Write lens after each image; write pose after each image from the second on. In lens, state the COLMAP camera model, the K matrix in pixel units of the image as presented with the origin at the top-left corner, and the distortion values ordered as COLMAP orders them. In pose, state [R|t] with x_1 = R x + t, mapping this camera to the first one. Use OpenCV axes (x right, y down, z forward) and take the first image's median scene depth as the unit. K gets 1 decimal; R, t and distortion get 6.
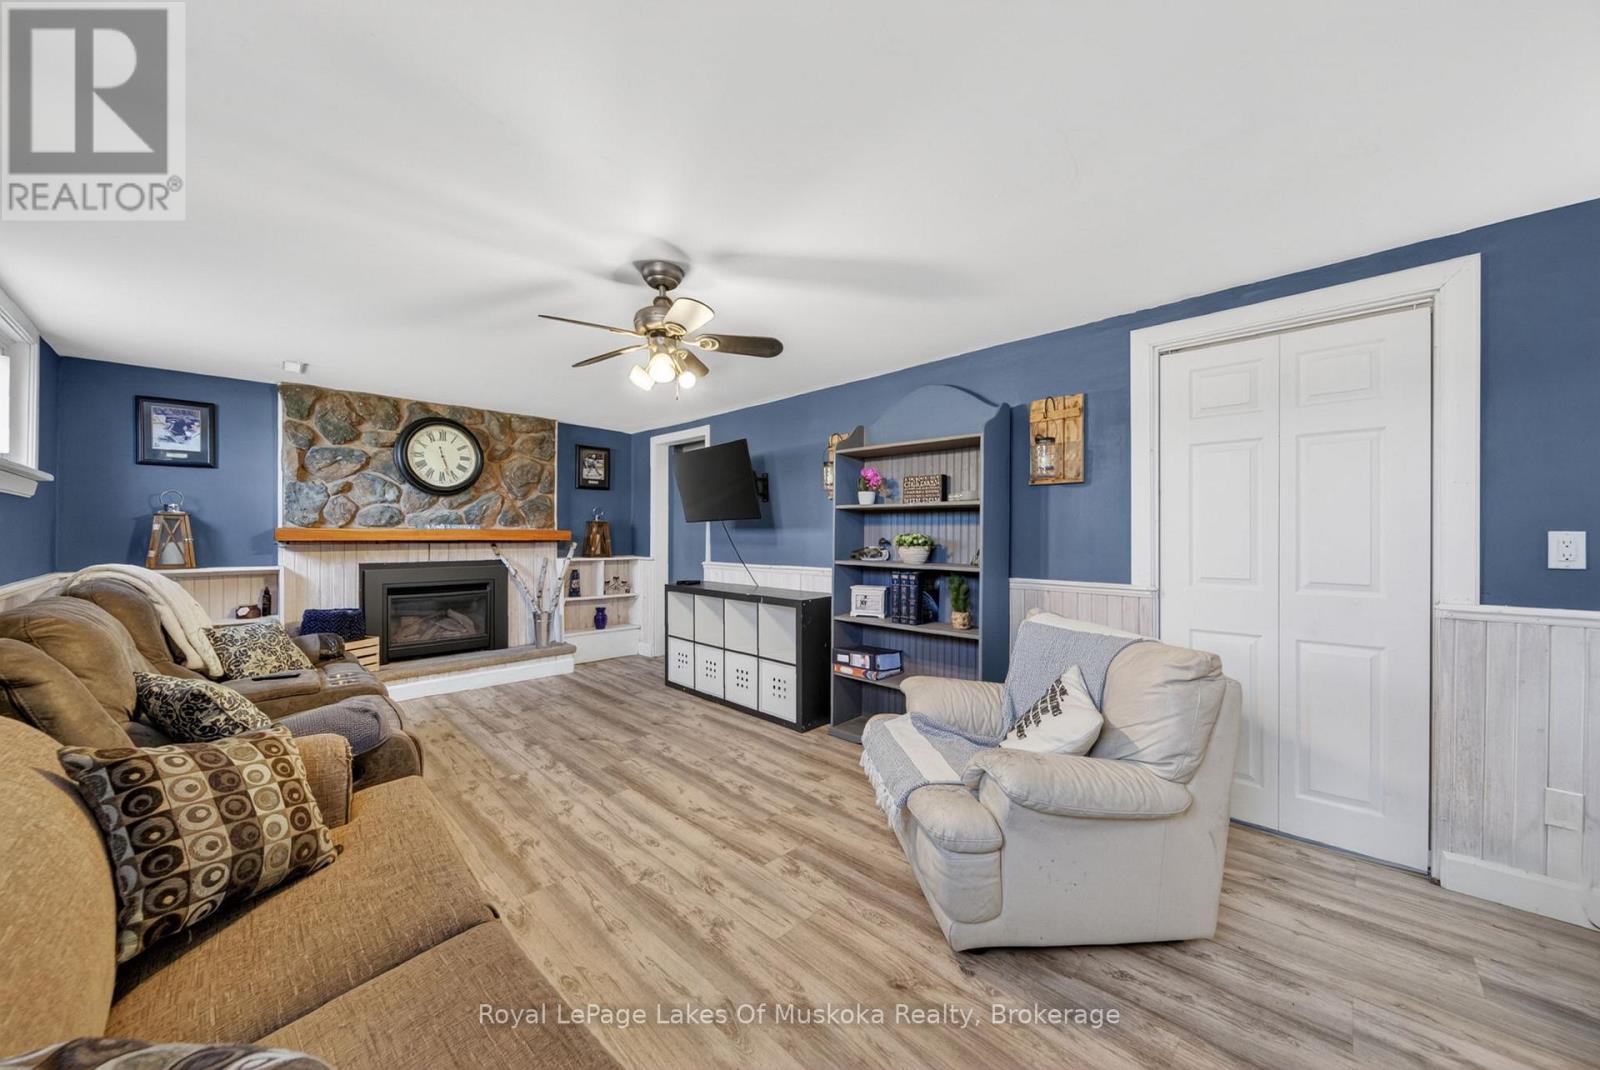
lens RADIAL K [[566.6, 0, 803.7], [0, 566.6, 530.9], [0, 0, 1]] dist [-0.001694, -0.000357]
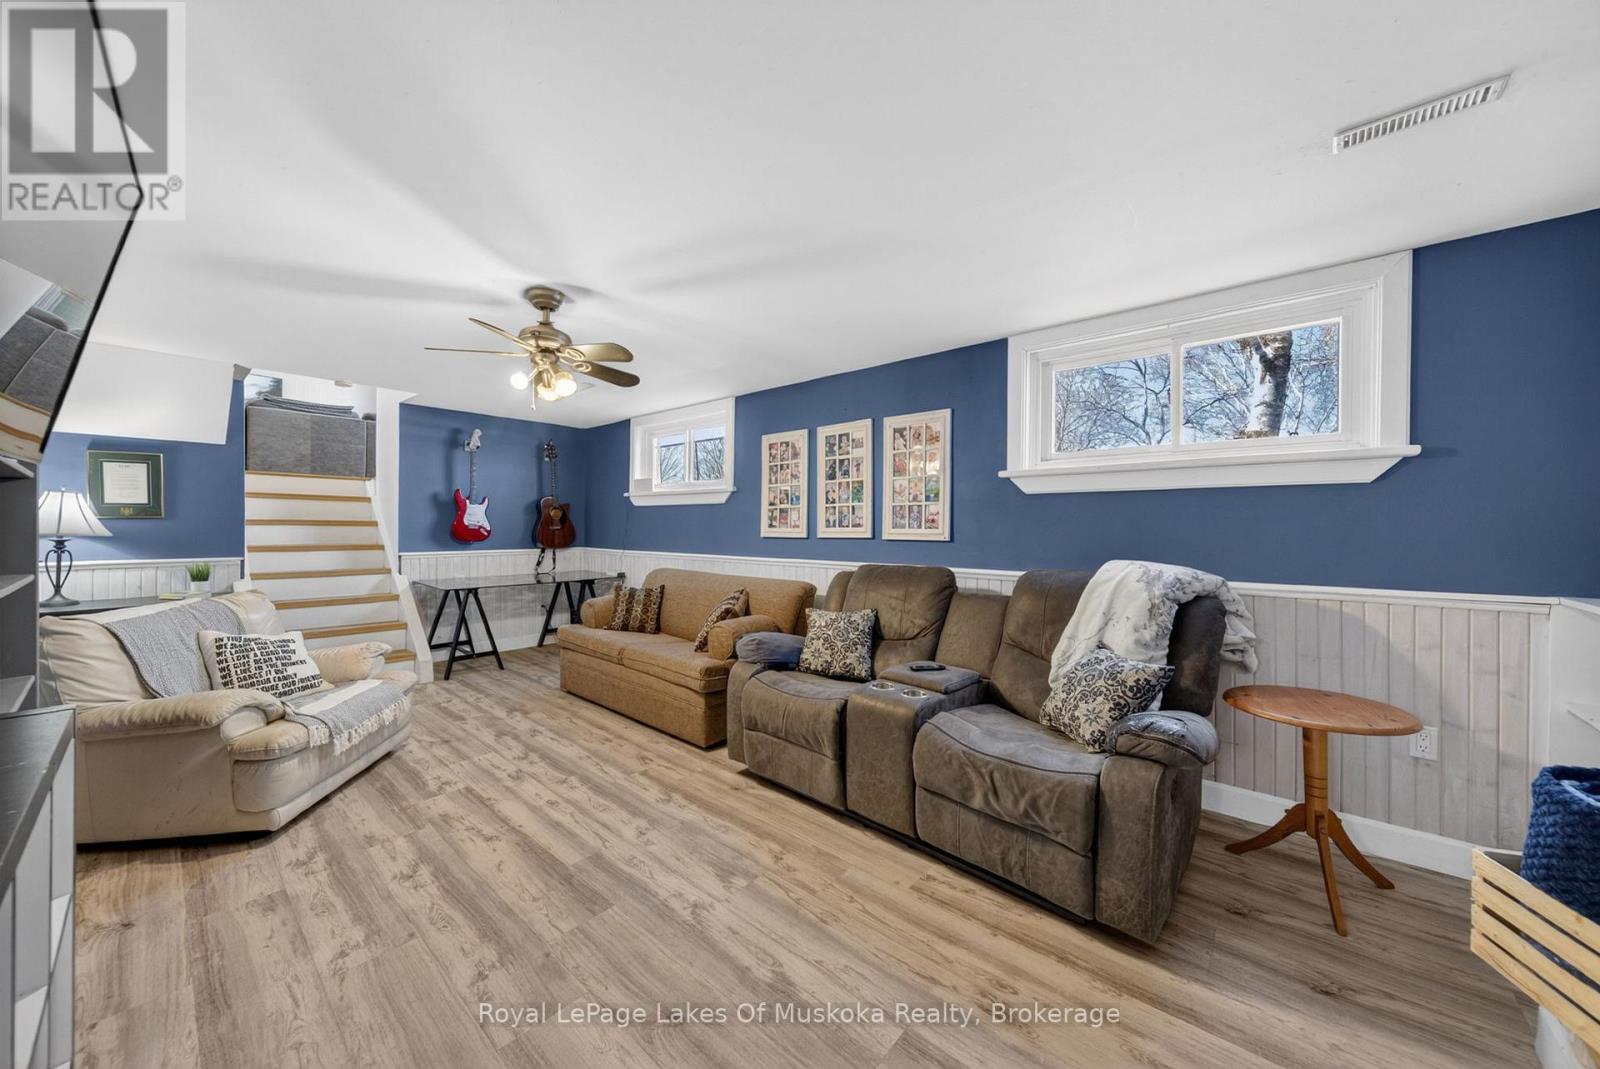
lens RADIAL K [[566.6, 0, 803.7], [0, 566.6, 530.4], [0, 0, 1]] dist [-0.001694, -0.000357]
pose [[-0.998268, -0.006470, -0.058465, -0.476581], [-0.006486, 0.999979, 0.000083, 0.008272], [0.058464, 0.000462, -0.998289, 1.475244]]
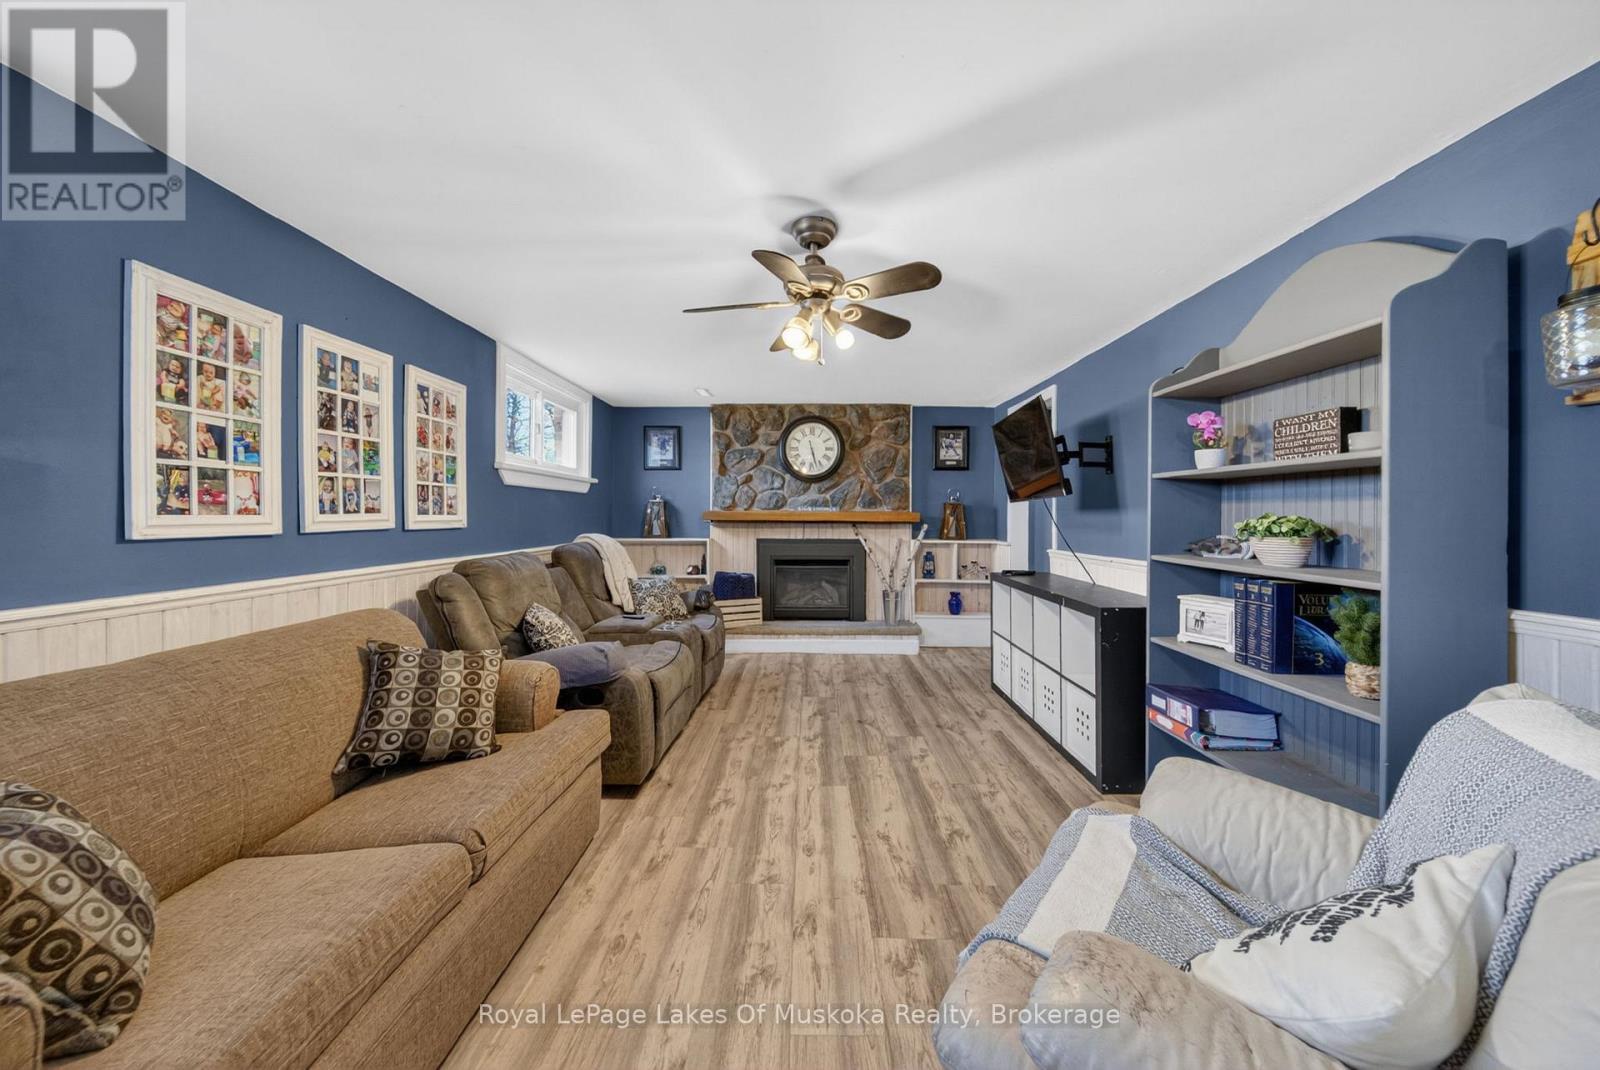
lens RADIAL K [[572.6, 0, 806.0], [0, 572.6, 509.0], [0, 0, 1]] dist [-0.000535, -0.000176]
pose [[0.695186, -0.006362, -0.718802, 0.277265], [0.000631, 0.999966, -0.008240, 0.002795], [0.718830, 0.005275, 0.695166, 0.240296]]
